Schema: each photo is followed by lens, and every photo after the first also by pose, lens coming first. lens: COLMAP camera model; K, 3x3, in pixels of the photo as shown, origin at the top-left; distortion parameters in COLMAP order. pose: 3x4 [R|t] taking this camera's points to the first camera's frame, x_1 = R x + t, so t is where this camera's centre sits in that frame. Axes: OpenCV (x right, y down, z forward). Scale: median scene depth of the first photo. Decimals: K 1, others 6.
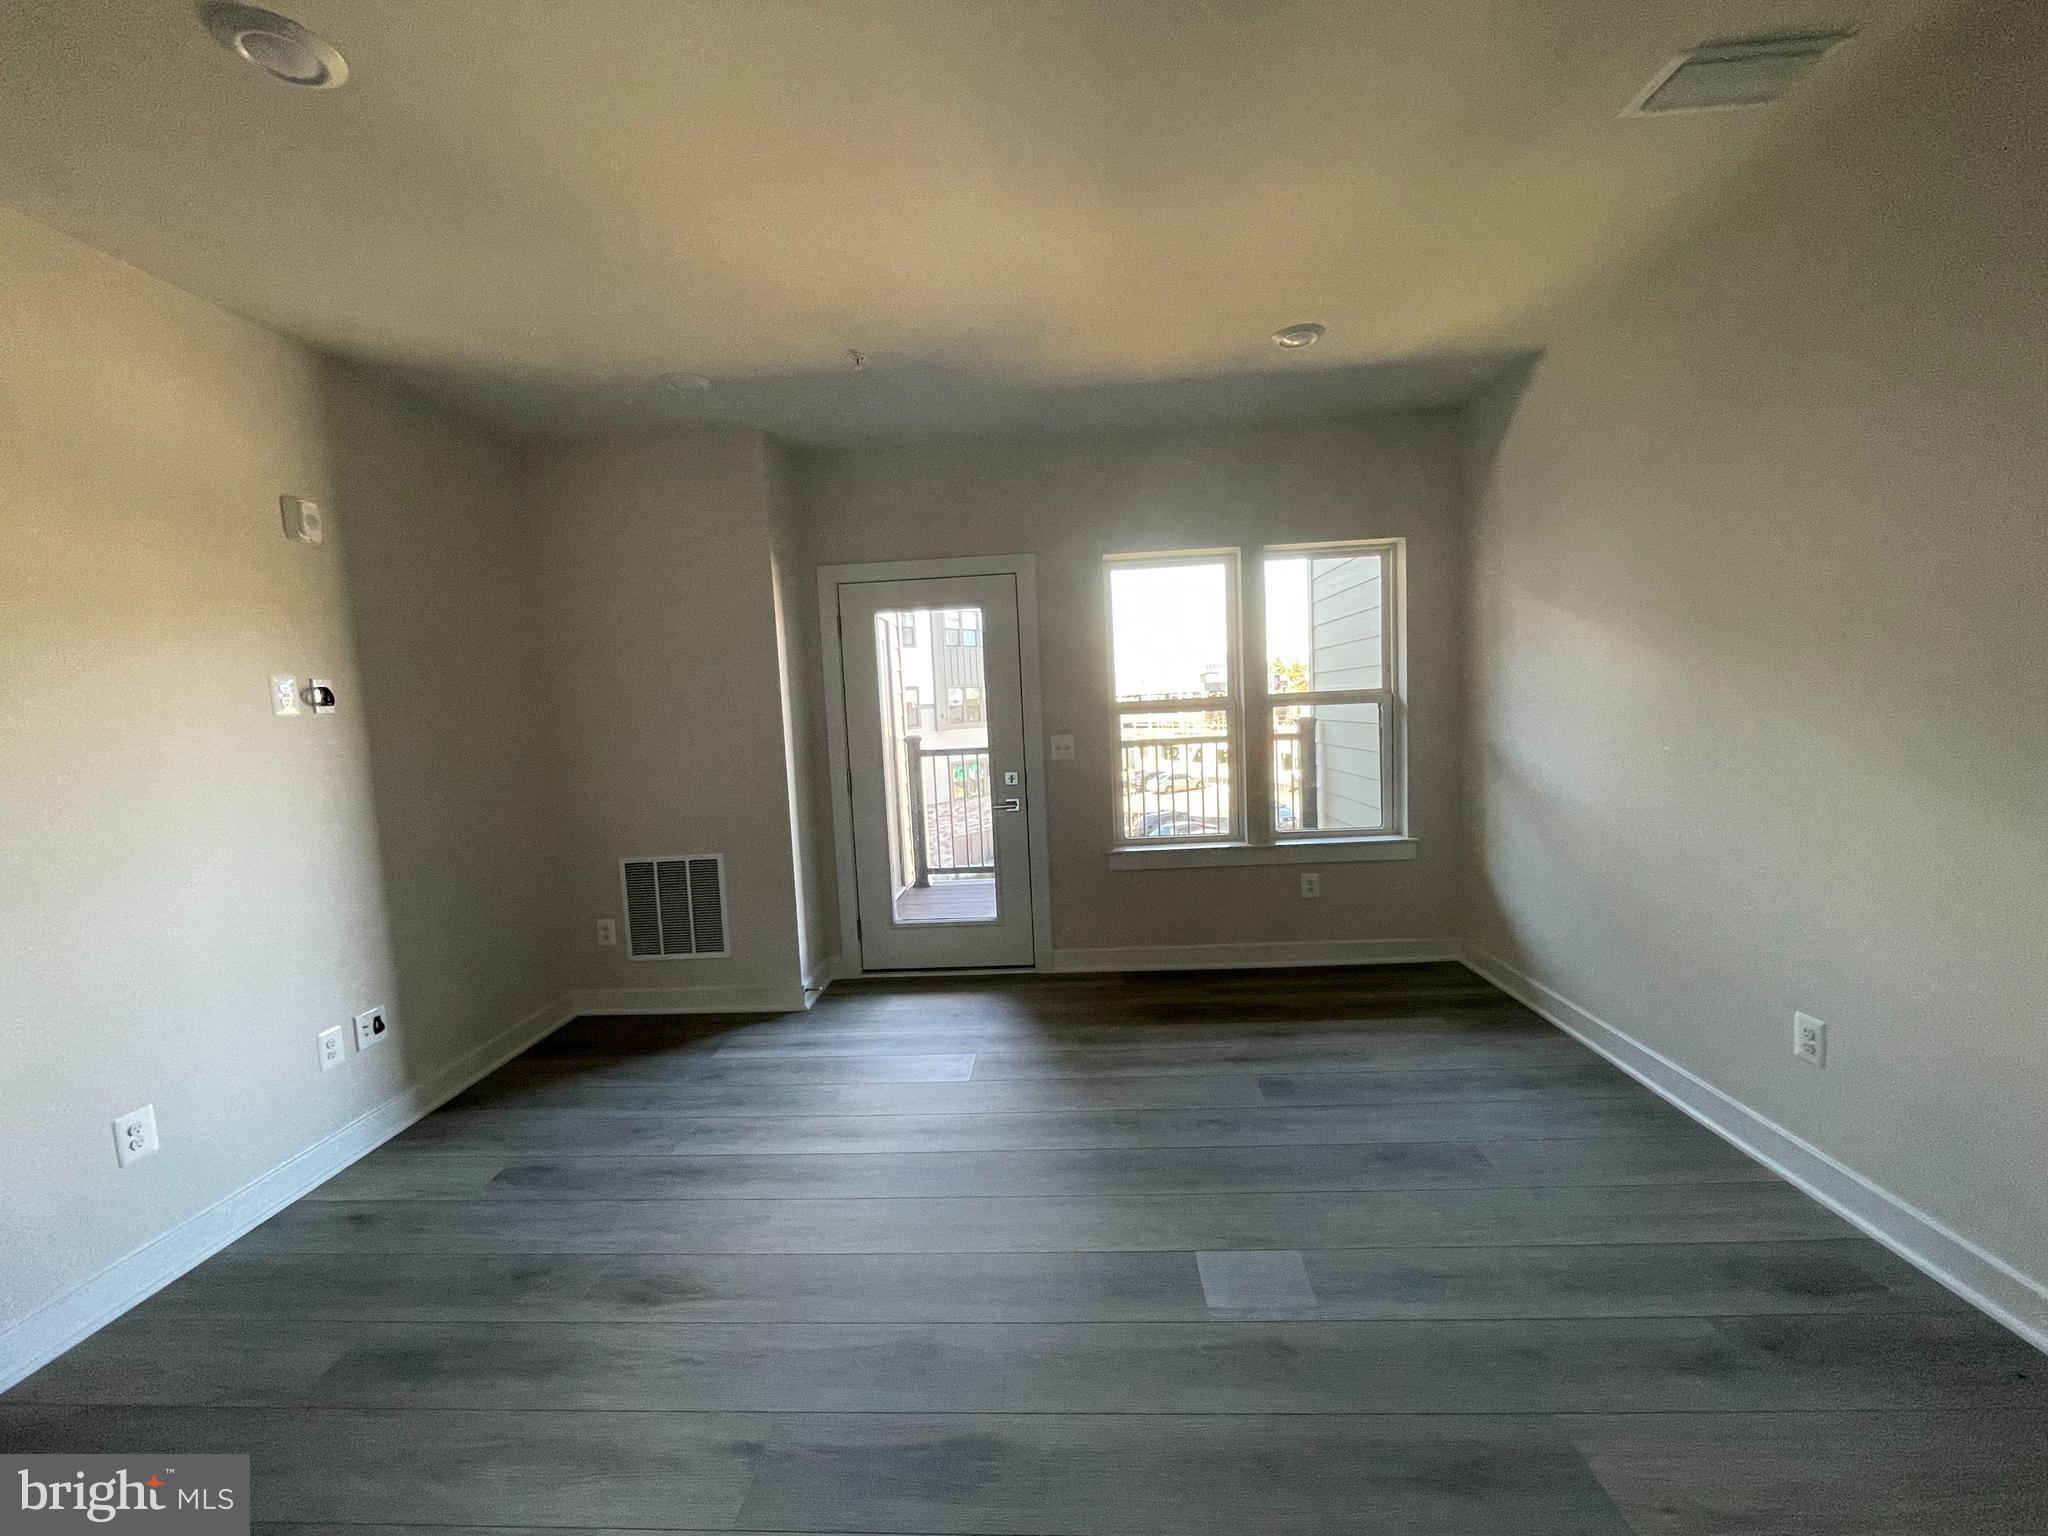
lens RADIAL K [[838.4, 0, 1046.9], [0, 838.4, 768.6], [0, 0, 1]] dist [-0.001501, 0.000956]
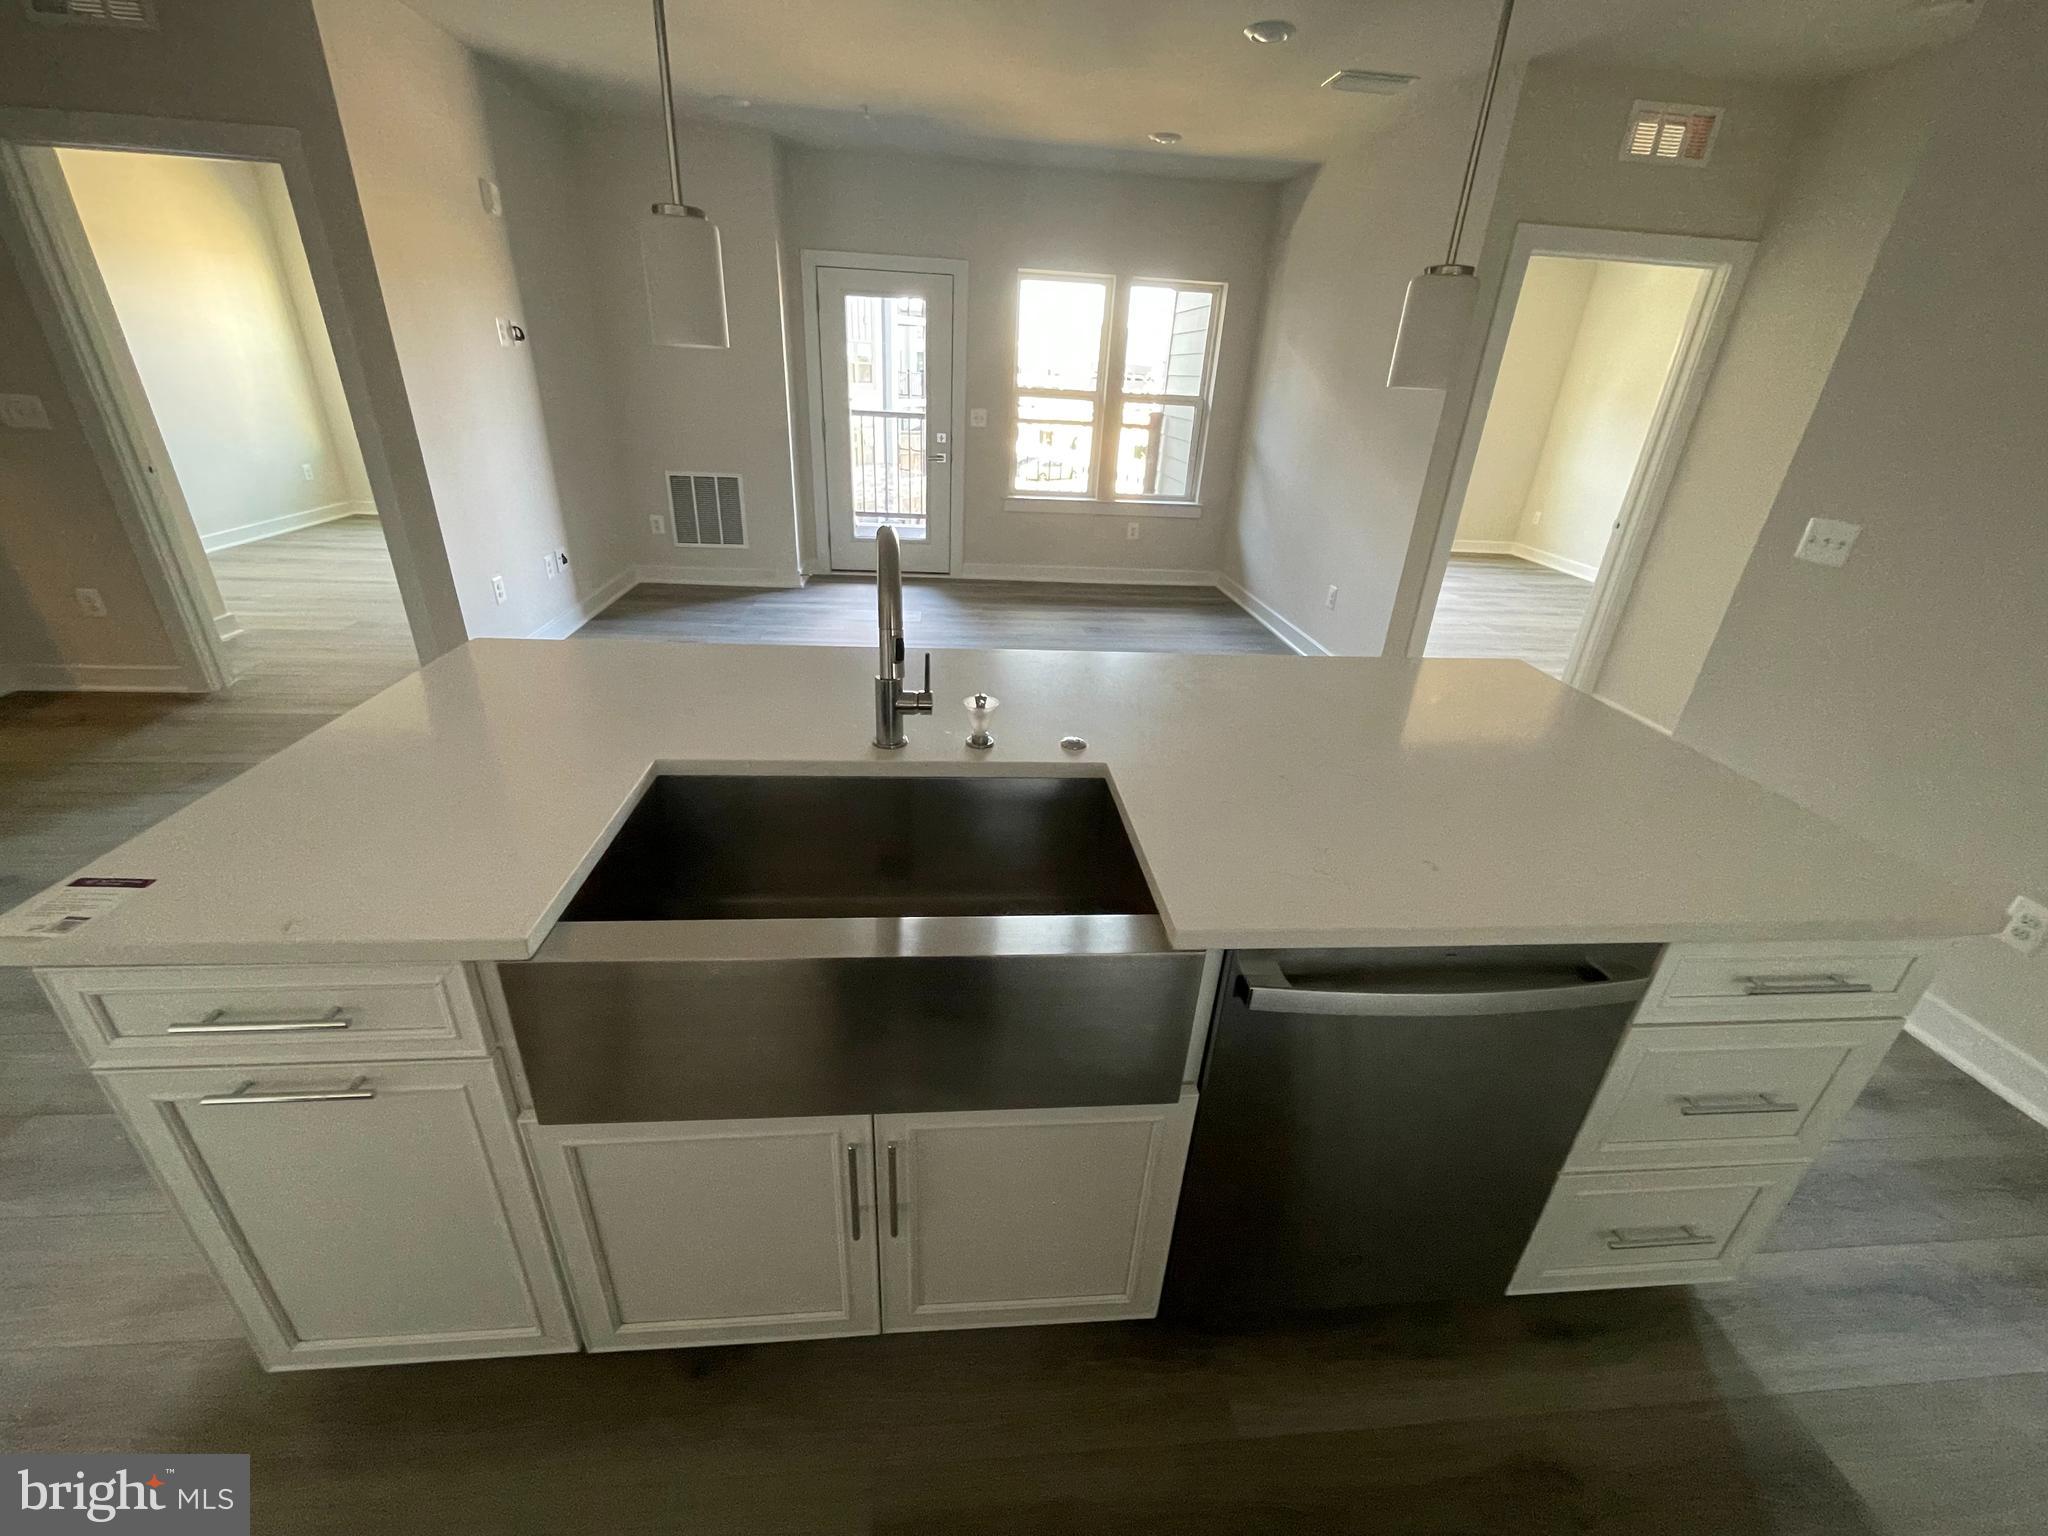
lens RADIAL K [[838.4, 0, 1022.9], [0, 838.4, 776.5], [0, 0, 1]] dist [-0.001501, 0.000956]
pose [[0.988293, 0.034703, 0.148571, -0.100615], [-0.086248, 0.930338, 0.356415, 0.028422], [-0.125852, -0.365056, 0.922440, -0.570698]]
